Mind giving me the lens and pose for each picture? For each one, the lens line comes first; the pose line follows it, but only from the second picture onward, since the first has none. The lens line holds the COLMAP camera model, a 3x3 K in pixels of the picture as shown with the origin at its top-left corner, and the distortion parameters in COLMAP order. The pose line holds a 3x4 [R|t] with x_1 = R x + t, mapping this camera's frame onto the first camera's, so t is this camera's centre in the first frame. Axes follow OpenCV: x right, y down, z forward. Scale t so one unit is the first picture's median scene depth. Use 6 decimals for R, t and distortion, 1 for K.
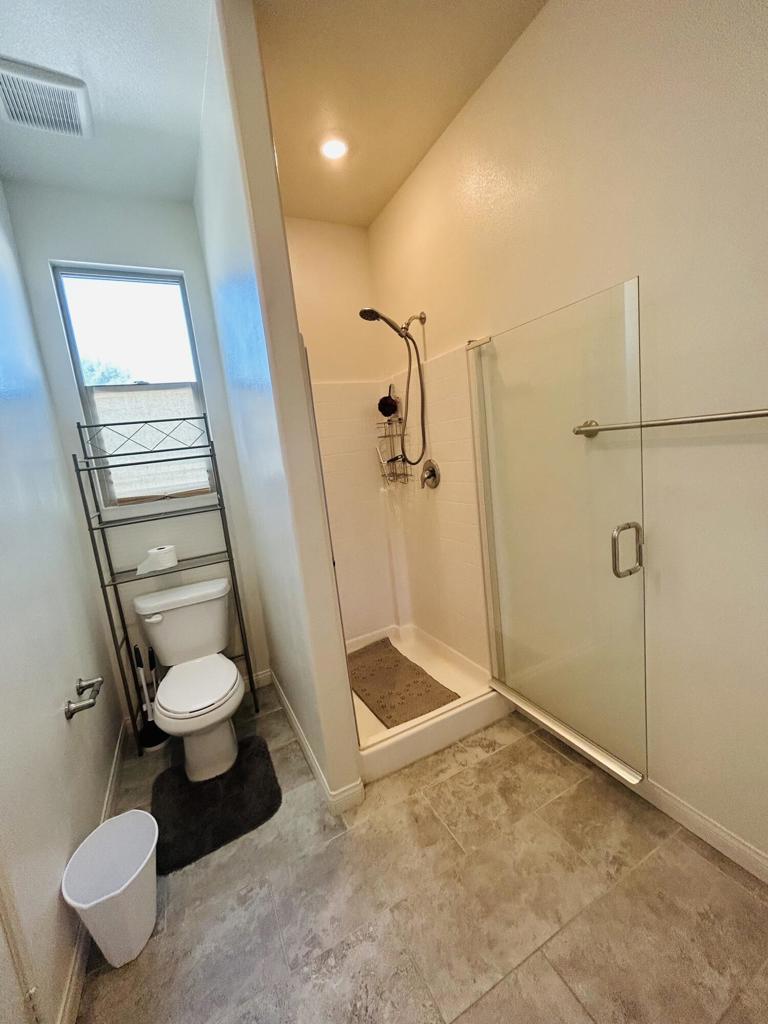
lens RADIAL K [[413.2, 0, 386.5], [0, 413.2, 510.5], [0, 0, 1]] dist [0.004635, -0.001292]
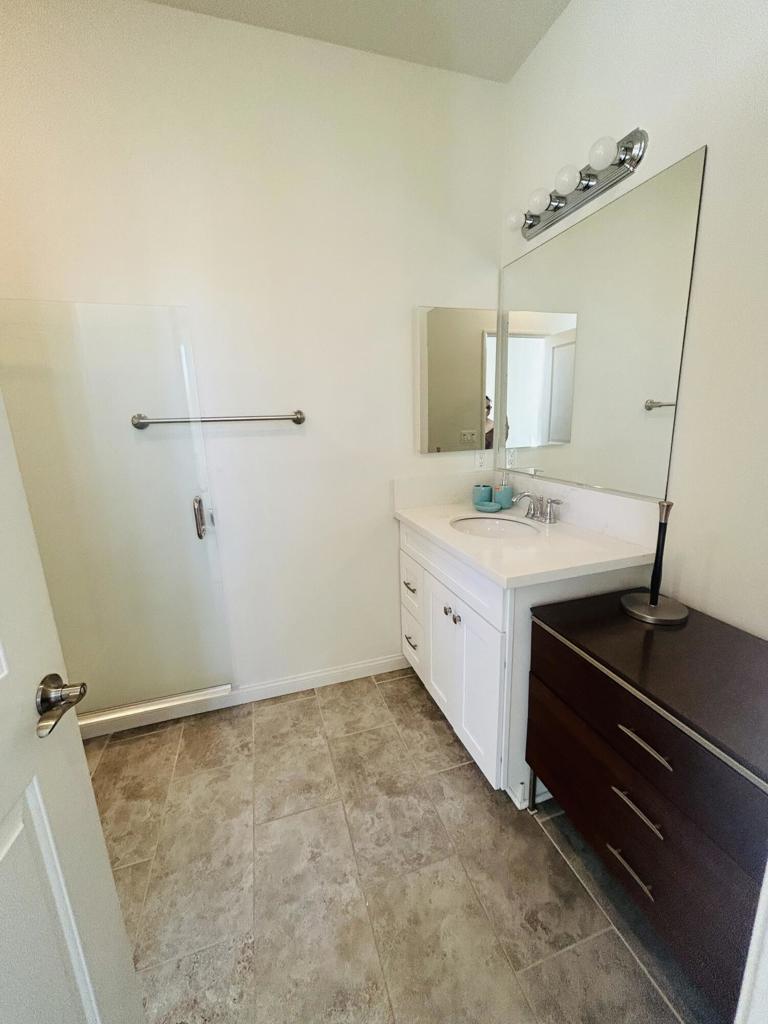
lens RADIAL K [[413.2, 0, 387.0], [0, 413.2, 509.0], [0, 0, 1]] dist [0.004635, -0.001292]
pose [[0.163129, -0.118987, 0.979403, -0.574241], [0.163864, 0.982181, 0.092031, 0.046152], [-0.972902, 0.145476, 0.179720, 0.196346]]
